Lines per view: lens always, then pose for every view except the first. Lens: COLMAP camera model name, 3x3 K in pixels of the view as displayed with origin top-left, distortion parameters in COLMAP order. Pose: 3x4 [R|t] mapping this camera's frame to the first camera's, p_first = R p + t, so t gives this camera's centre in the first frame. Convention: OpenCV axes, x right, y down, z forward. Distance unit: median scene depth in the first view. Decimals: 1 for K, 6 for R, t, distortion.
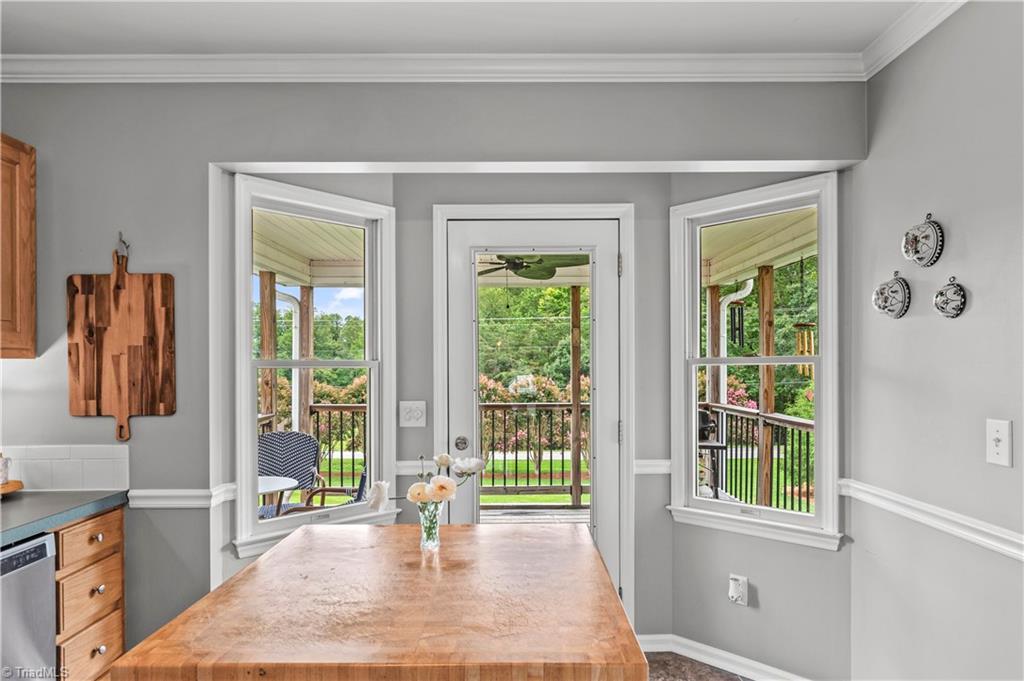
lens RADIAL K [[592.6, 0, 513.0], [0, 592.6, 373.0], [0, 0, 1]] dist [-0.016364, -0.000488]
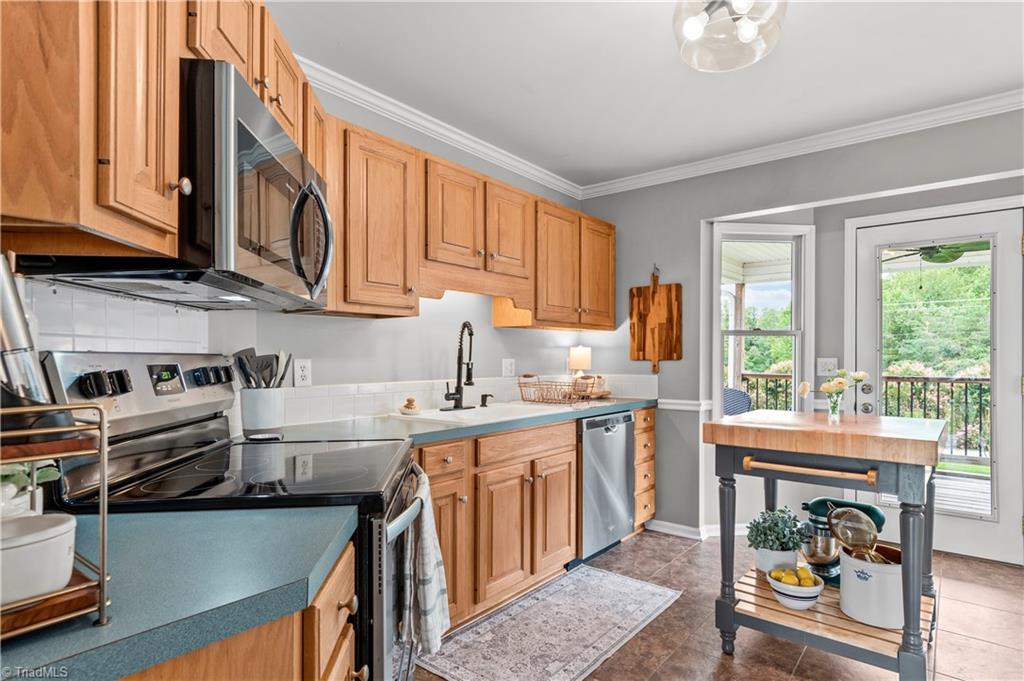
lens RADIAL K [[544.6, 0, 534.3], [0, 544.6, 358.0], [0, 0, 1]] dist [0.011068, -0.000053]
pose [[0.784451, 0.006091, -0.620161, 0.123861], [-0.010988, 0.999931, -0.004078, 0.078180], [0.620093, 0.010013, 0.784464, -0.627318]]
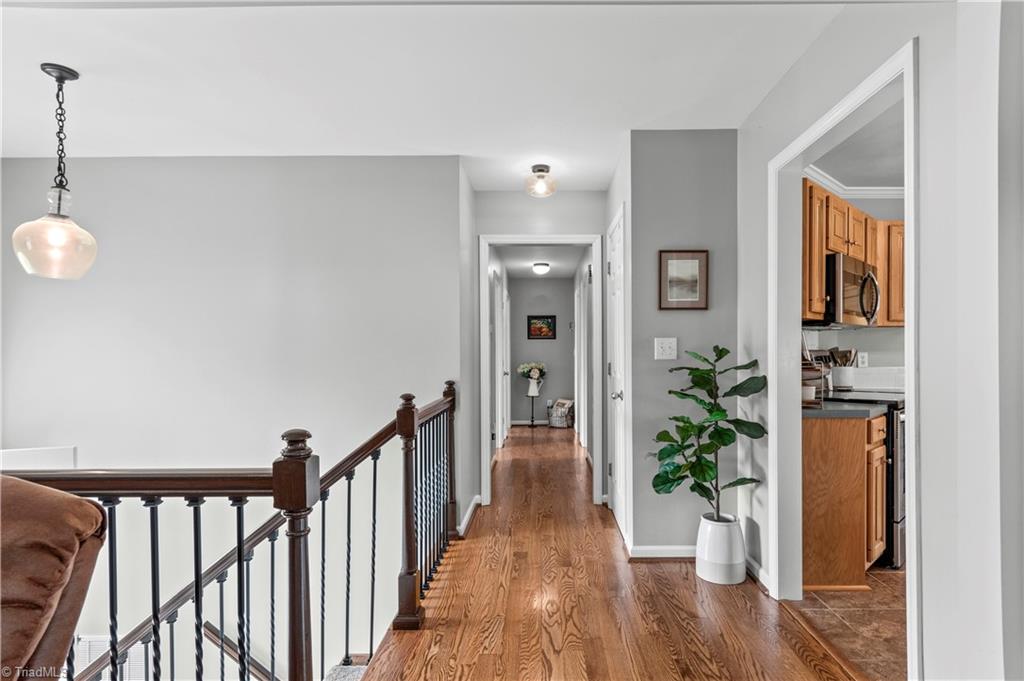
lens RADIAL K [[556.6, 0, 535.7], [0, 556.6, 361.3], [0, 0, 1]] dist [0.002081, 0.000054]
pose [[-0.016396, 0.021696, -0.999630, 1.138882], [-0.004917, 0.999751, 0.021779, 0.074971], [0.999853, 0.005272, -0.016285, -1.220013]]
